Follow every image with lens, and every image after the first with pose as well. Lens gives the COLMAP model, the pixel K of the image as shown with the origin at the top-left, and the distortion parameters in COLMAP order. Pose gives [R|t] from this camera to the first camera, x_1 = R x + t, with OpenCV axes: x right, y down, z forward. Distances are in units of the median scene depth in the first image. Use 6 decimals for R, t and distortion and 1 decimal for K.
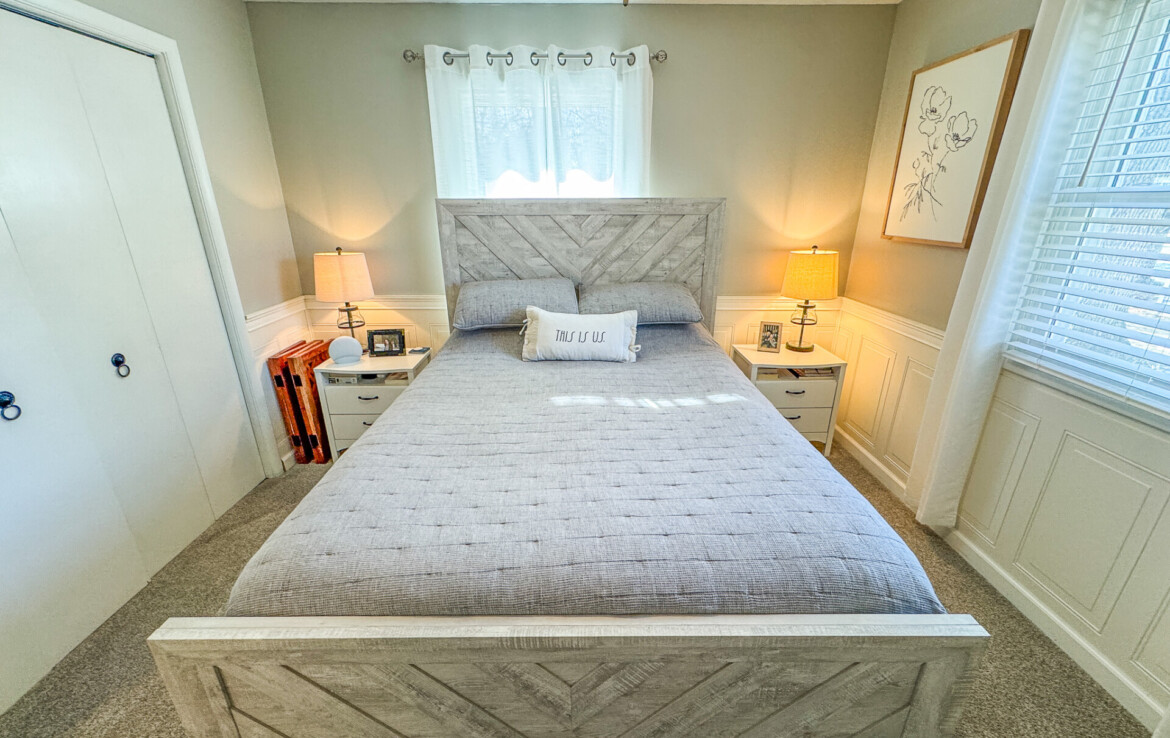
lens RADIAL K [[465.1, 0, 586.1], [0, 465.1, 369.6], [0, 0, 1]] dist [0.000820, -0.000219]
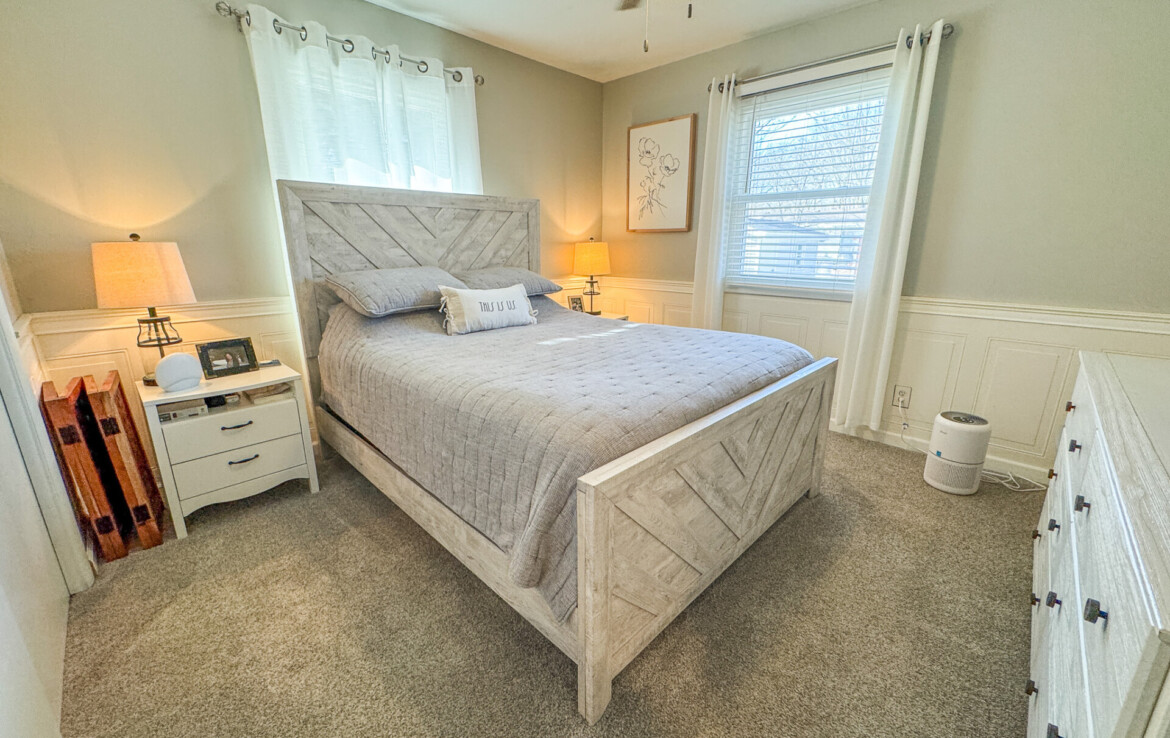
lens RADIAL K [[465.1, 0, 585.7], [0, 465.1, 367.2], [0, 0, 1]] dist [0.000820, -0.000219]
pose [[0.709755, -0.183070, 0.680244, -0.555655], [0.236778, 0.971457, 0.014393, 0.090710], [-0.663463, 0.150852, 0.732844, 0.041441]]
